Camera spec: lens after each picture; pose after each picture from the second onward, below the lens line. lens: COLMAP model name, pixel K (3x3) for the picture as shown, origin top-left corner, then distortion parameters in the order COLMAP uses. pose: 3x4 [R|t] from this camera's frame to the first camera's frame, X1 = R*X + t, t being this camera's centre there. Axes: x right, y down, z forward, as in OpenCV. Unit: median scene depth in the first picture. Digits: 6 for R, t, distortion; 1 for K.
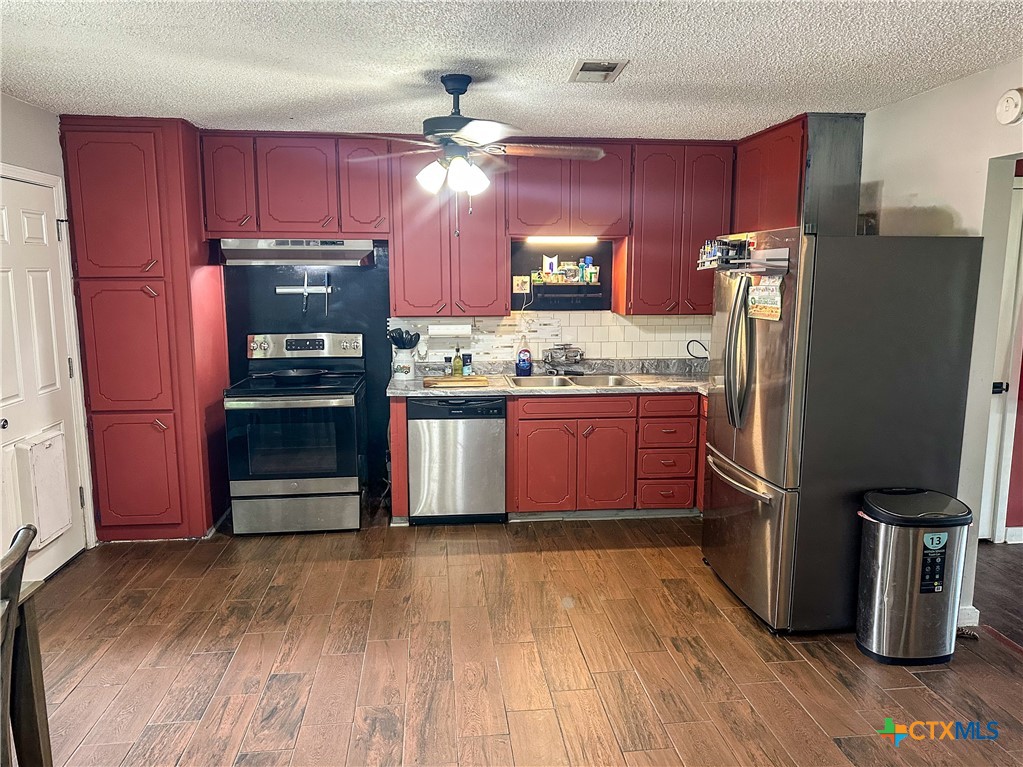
lens RADIAL K [[739.0, 0, 511.5], [0, 739.0, 383.5], [0, 0, 1]] dist [0.002602, -0.007490]
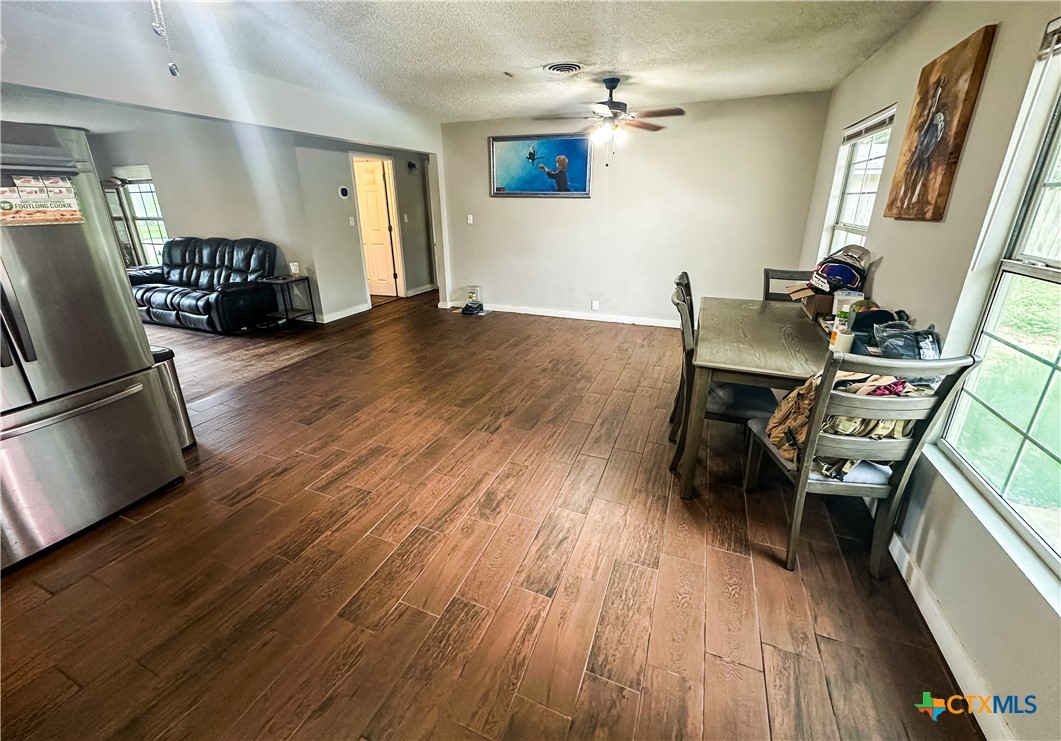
lens RADIAL K [[421.2, 0, 531.3], [0, 421.2, 340.3], [0, 0, 1]] dist [0.000351, 0.000008]
pose [[-0.881180, -0.142449, 0.450810, -0.321803], [0.075485, 0.898907, 0.431588, -0.097637], [-0.466715, 0.414336, -0.781346, 0.836070]]
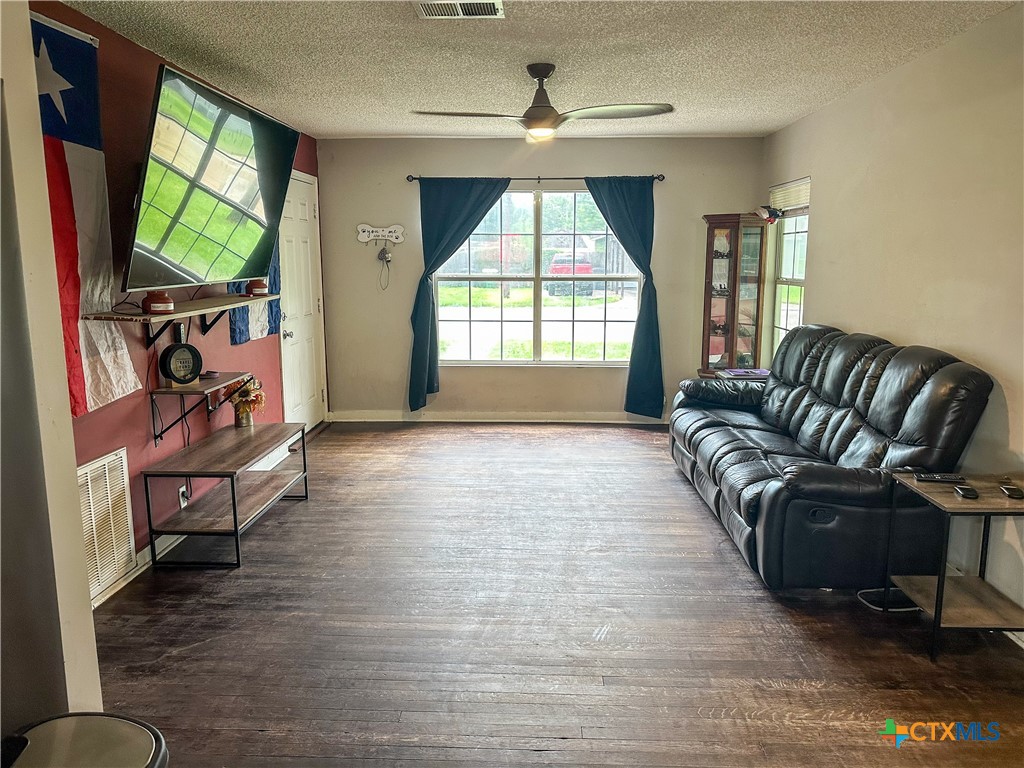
lens RADIAL K [[724.7, 0, 512.6], [0, 724.7, 378.2], [0, 0, 1]] dist [-0.004086, 0.000129]
pose [[0.148233, -0.162069, 0.975582, 0.178377], [0.146870, 0.979149, 0.140345, -0.035707], [-0.977986, 0.122480, 0.168945, 0.453061]]
